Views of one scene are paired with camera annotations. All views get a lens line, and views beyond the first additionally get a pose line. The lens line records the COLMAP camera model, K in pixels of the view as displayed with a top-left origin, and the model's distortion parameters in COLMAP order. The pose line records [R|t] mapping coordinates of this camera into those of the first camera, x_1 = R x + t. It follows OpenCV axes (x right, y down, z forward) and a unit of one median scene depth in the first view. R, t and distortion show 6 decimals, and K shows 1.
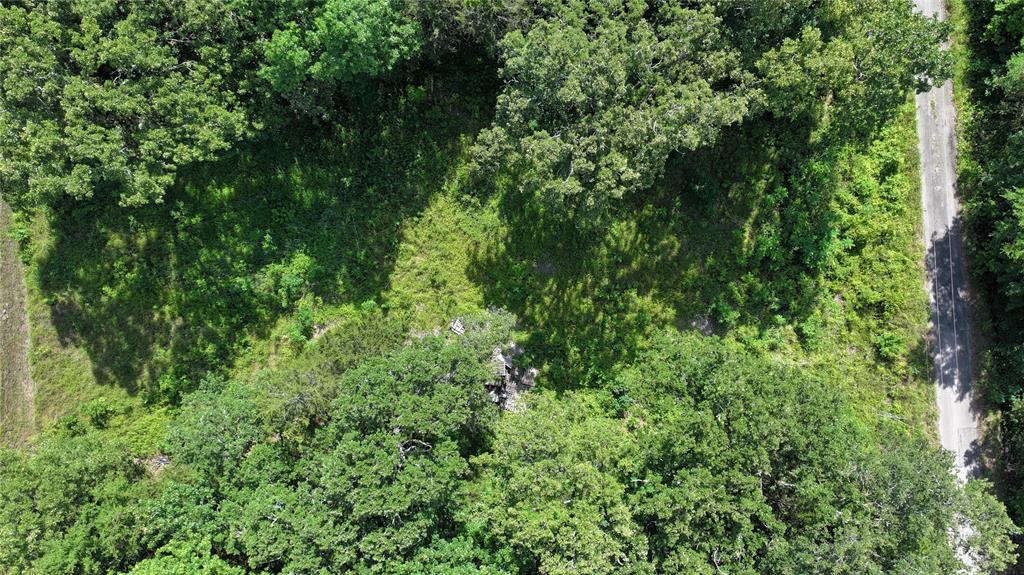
lens RADIAL K [[713.6, 0, 511.6], [0, 713.6, 281.2], [0, 0, 1]] dist [0.002511, 0.011638]
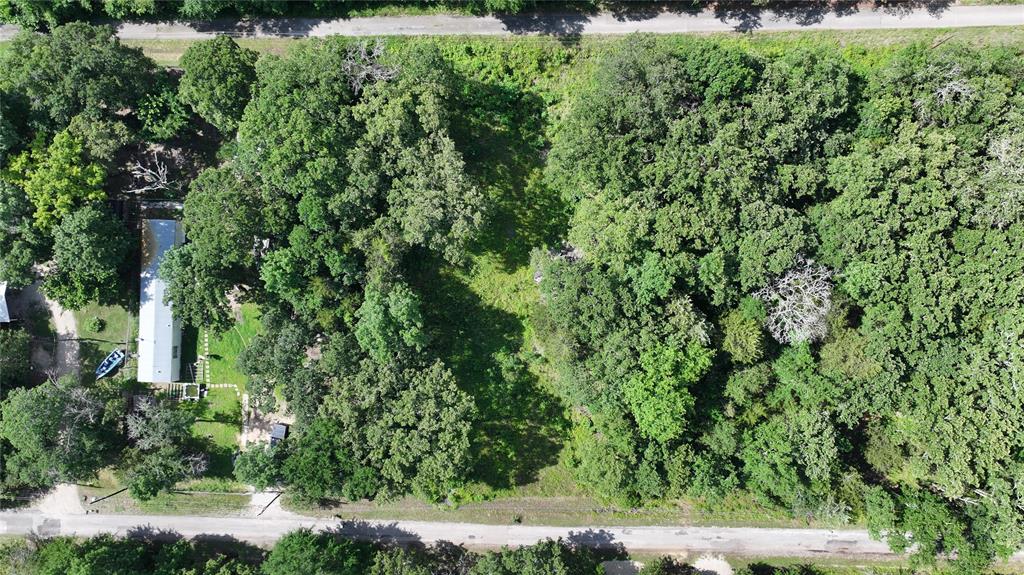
lens RADIAL K [[713.6, 0, 513.0], [0, 713.6, 282.6], [0, 0, 1]] dist [0.002511, 0.011638]
pose [[0.053916, -0.998465, 0.012648, -0.137401], [0.998545, 0.053920, -0.000089, -0.006110], [-0.000593, 0.012635, 0.999920, -1.166127]]
